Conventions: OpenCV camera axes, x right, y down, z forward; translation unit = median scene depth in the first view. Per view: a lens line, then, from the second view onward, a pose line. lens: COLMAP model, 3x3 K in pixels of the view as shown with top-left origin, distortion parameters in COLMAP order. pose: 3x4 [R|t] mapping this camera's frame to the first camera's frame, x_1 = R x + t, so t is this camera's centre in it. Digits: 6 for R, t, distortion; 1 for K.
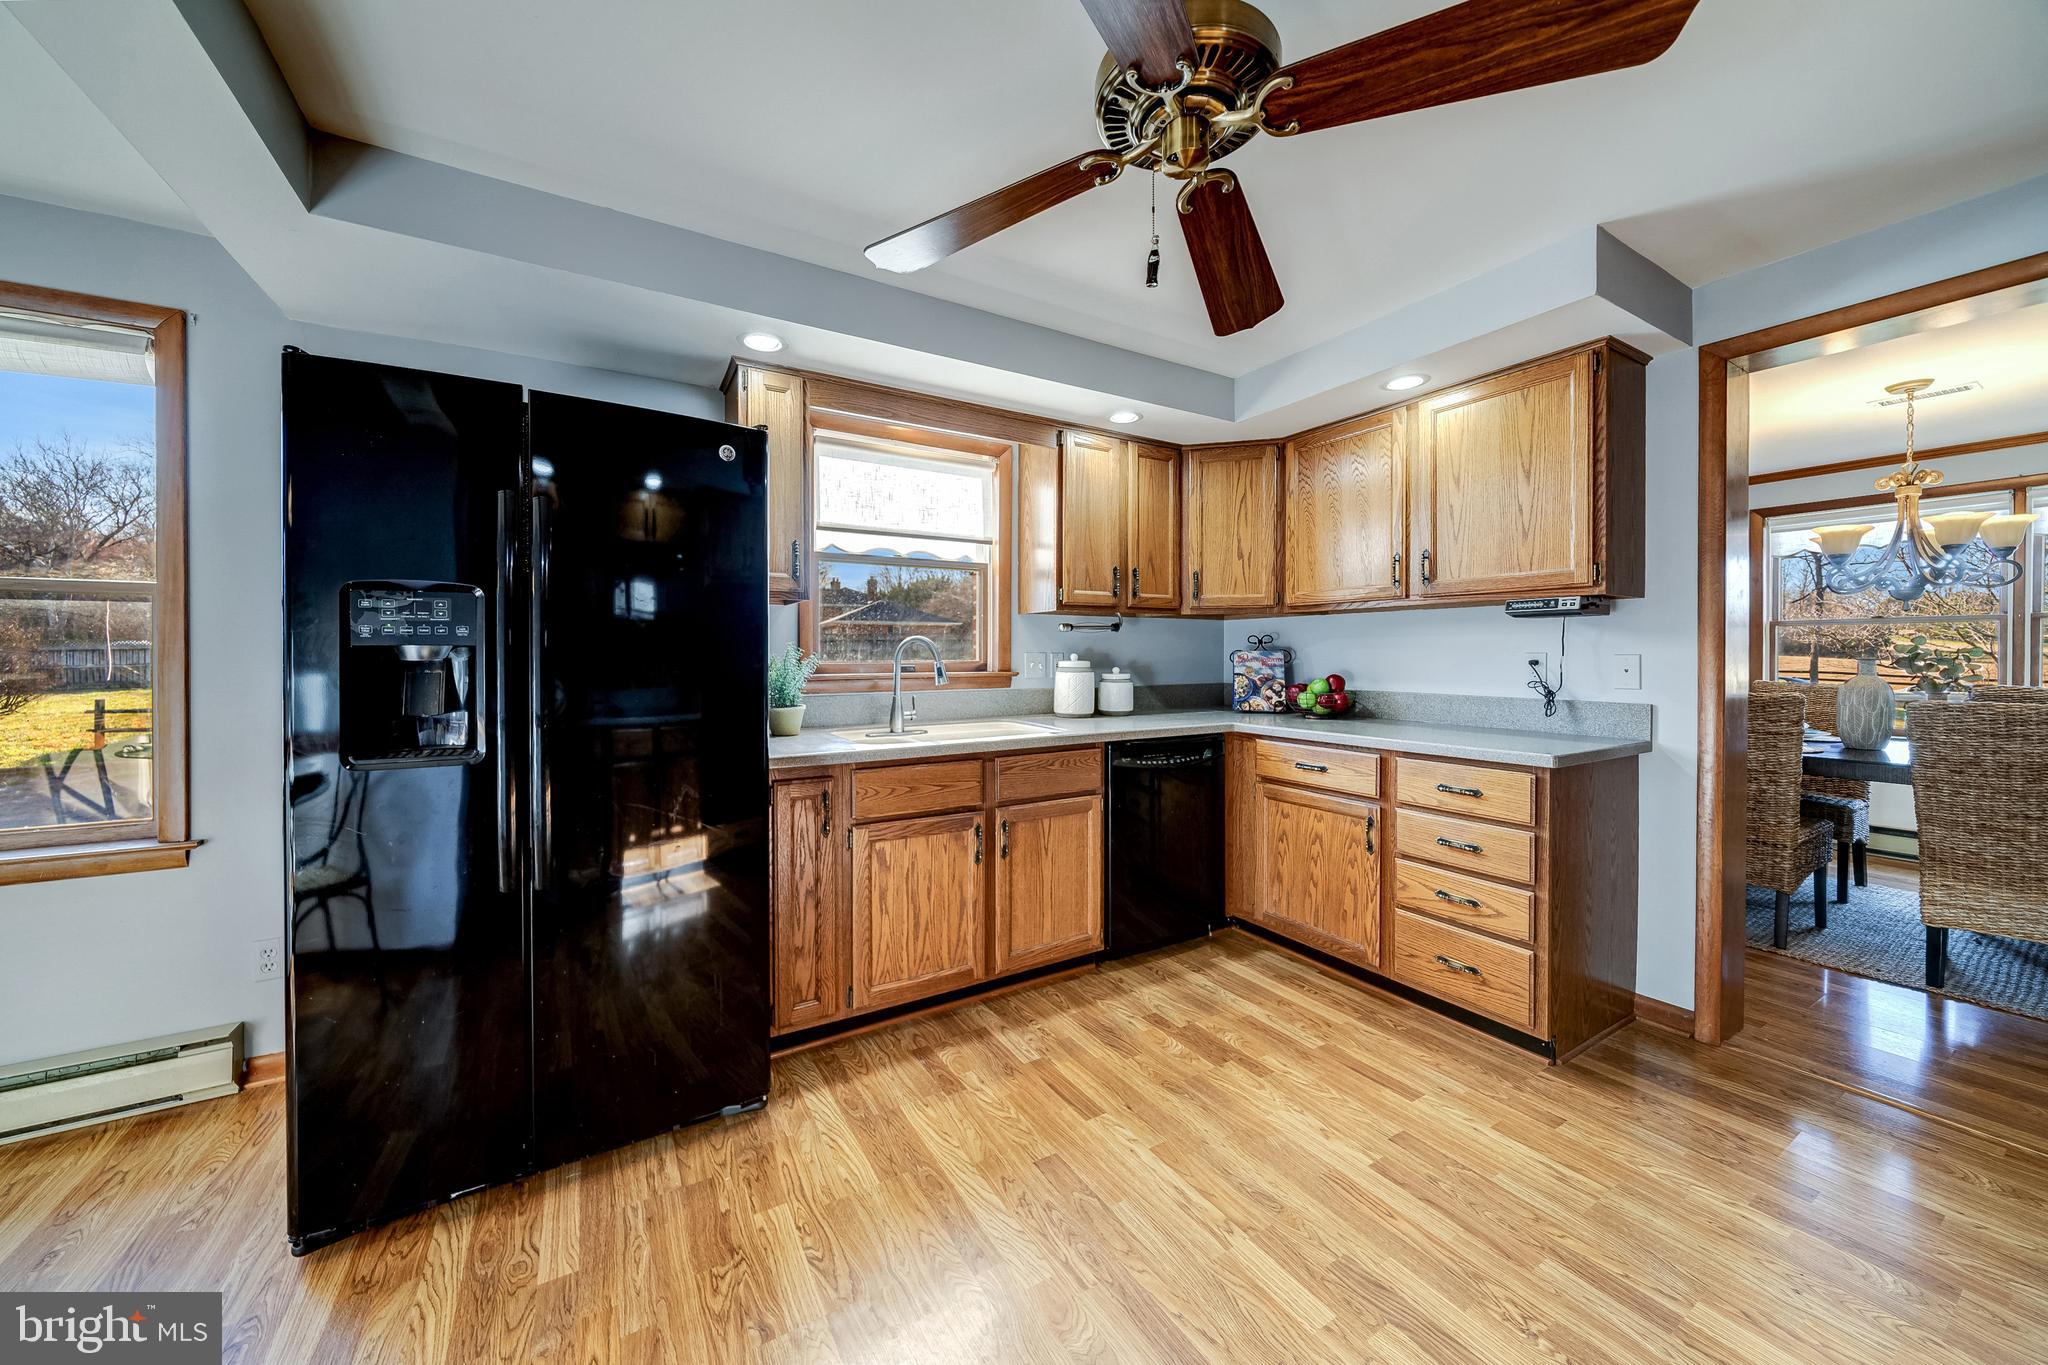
lens RADIAL K [[713.0, 0, 995.2], [0, 713.0, 665.1], [0, 0, 1]] dist [-0.008711, -0.000023]
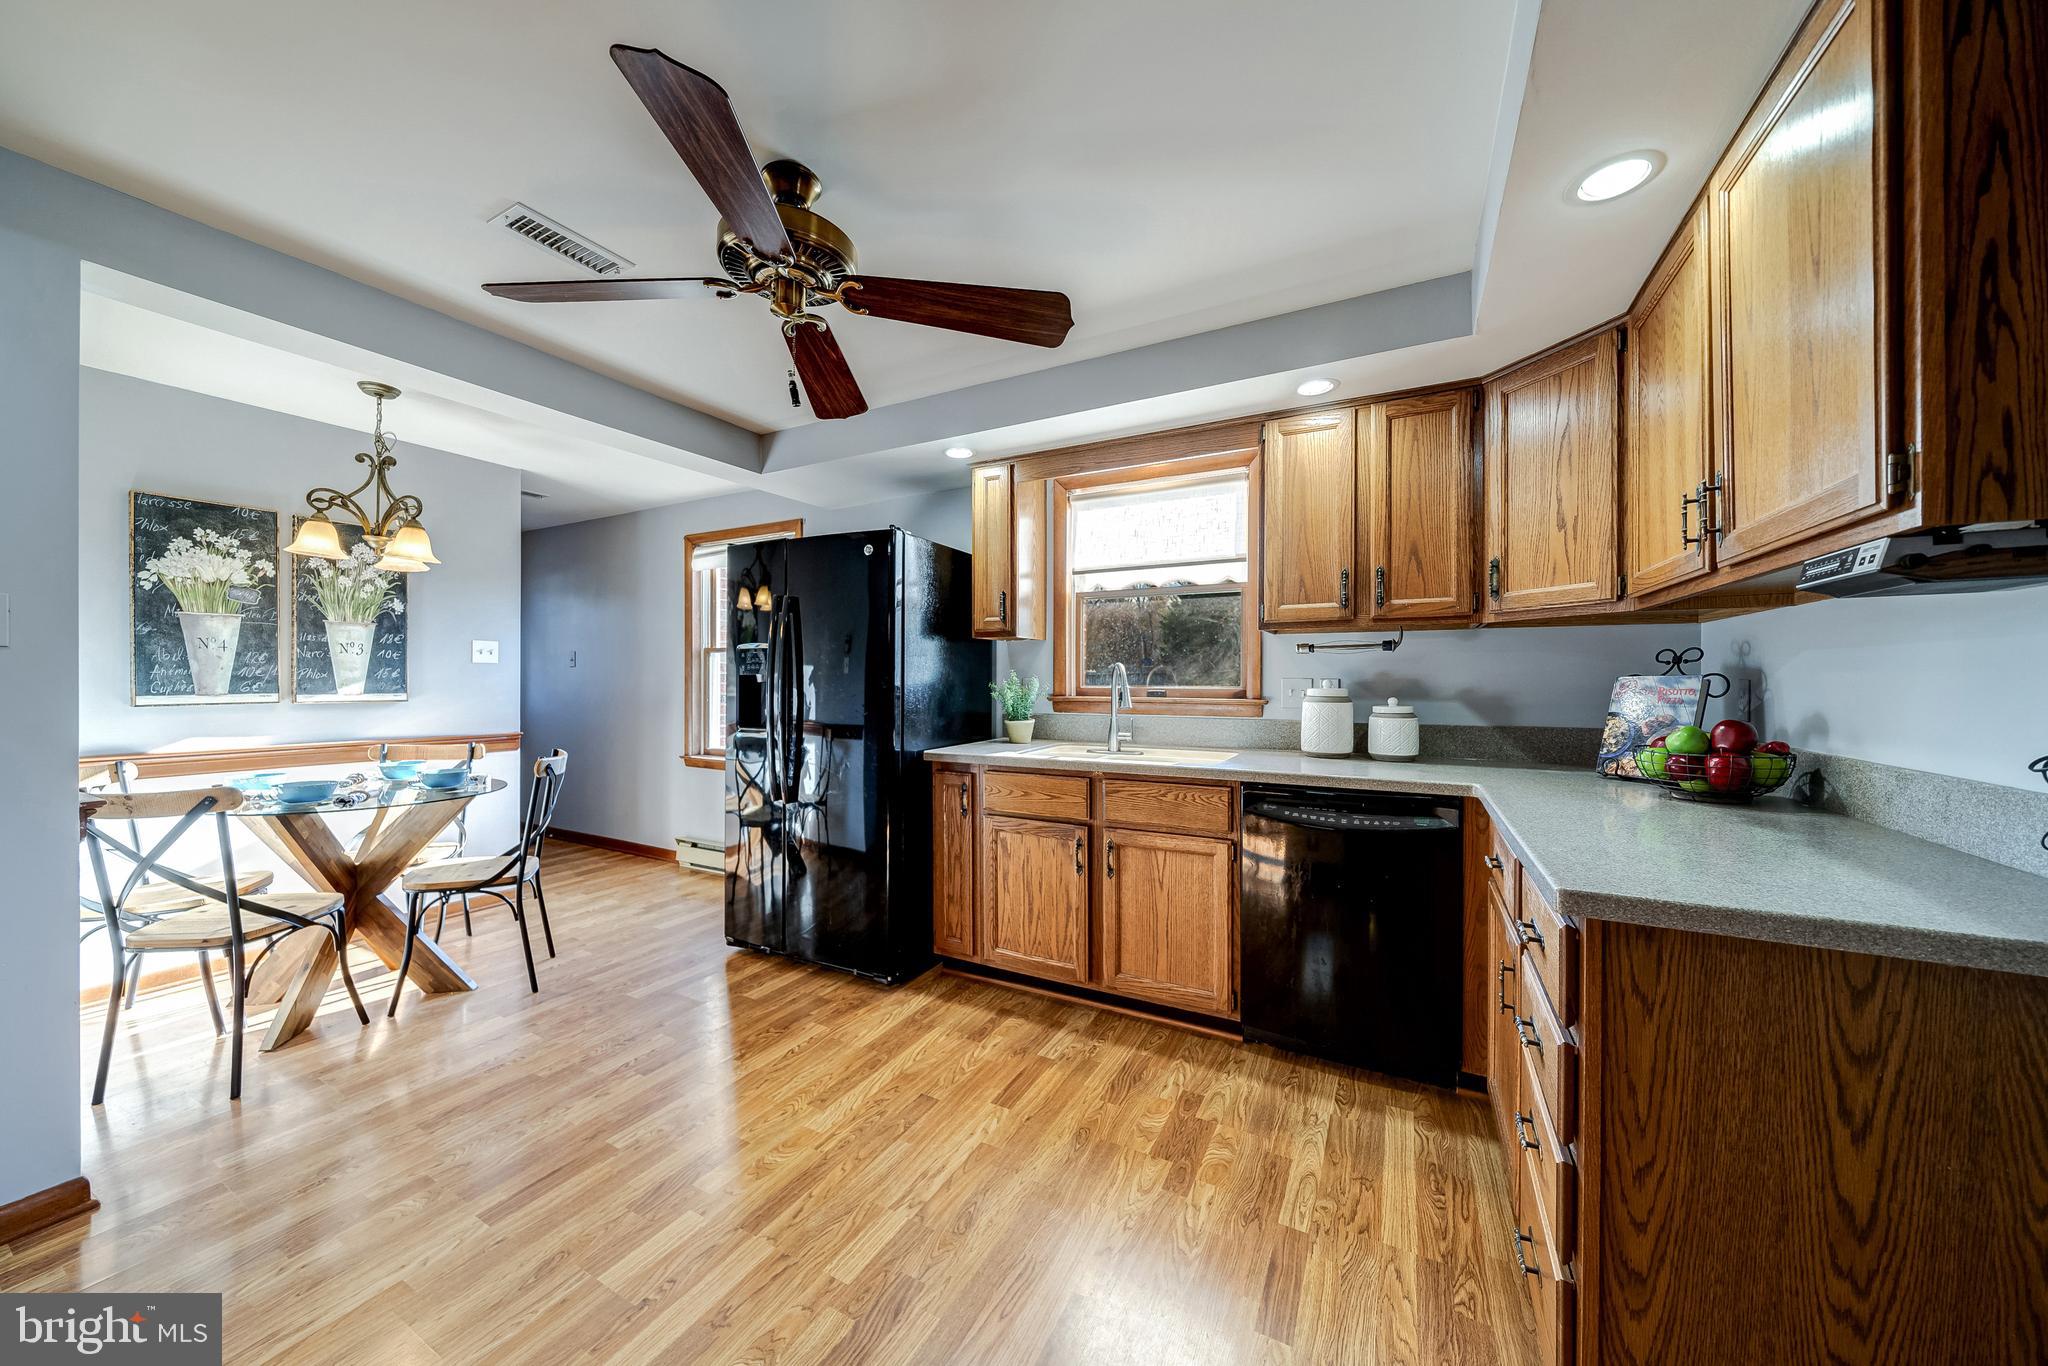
lens RADIAL K [[713.0, 0, 996.7], [0, 713.0, 688.3], [0, 0, 1]] dist [-0.008711, -0.000023]
pose [[0.505828, 0.012904, -0.862538, 0.794594], [-0.016269, 0.999853, 0.005418, -0.005693], [0.862481, 0.011293, 0.505964, 0.325352]]
